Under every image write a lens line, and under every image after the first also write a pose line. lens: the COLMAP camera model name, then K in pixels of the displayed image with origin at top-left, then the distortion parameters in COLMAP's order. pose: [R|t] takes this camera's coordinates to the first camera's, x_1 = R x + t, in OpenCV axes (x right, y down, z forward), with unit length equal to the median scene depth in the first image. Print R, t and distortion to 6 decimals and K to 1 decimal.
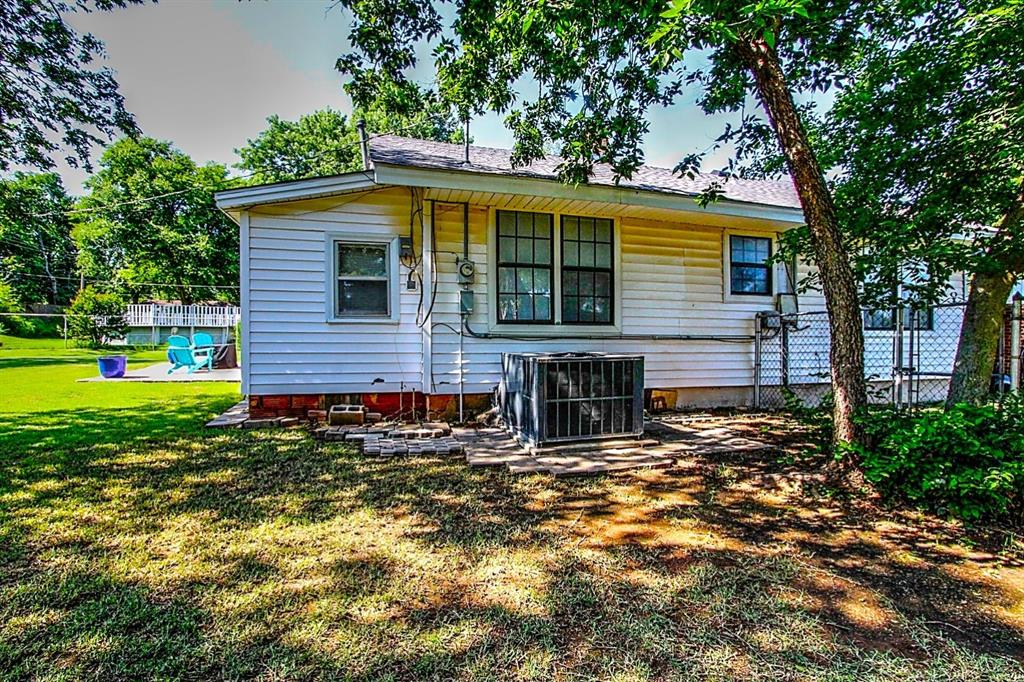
lens RADIAL K [[495.2, 0, 514.3], [0, 495.2, 344.3], [0, 0, 1]] dist [-0.005366, -0.000442]
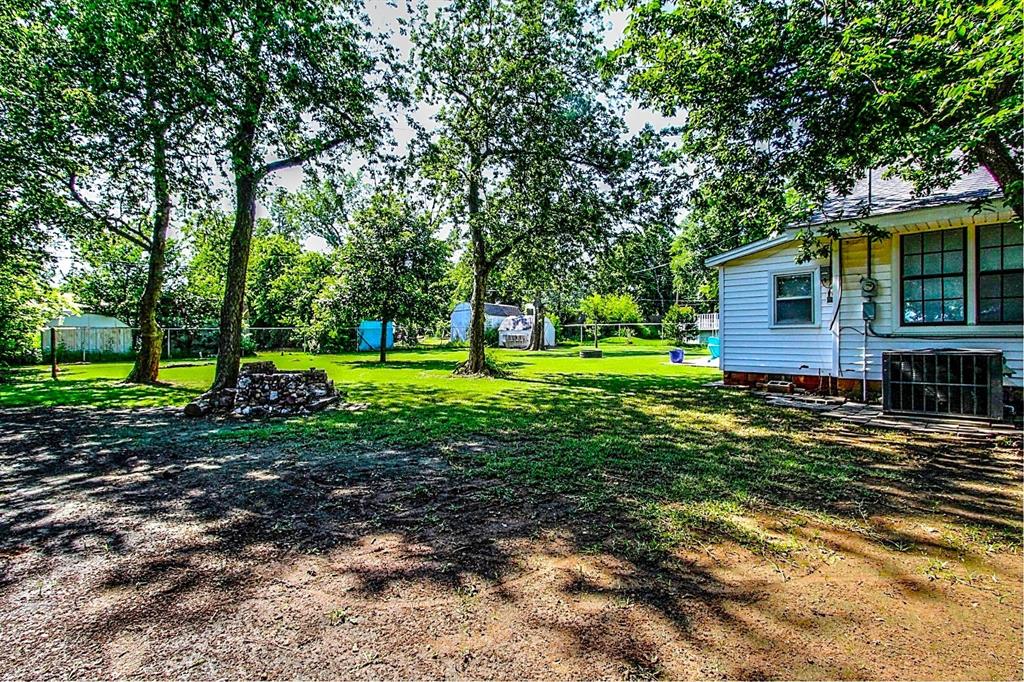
lens RADIAL K [[492.0, 0, 512.6], [0, 492.0, 340.8], [0, 0, 1]] dist [-0.000881, -0.000191]
pose [[0.493915, 0.000201, -0.869510, 0.555572], [-0.007374, 0.999965, -0.003958, 0.007892], [0.869479, 0.008367, 0.493899, -0.461968]]
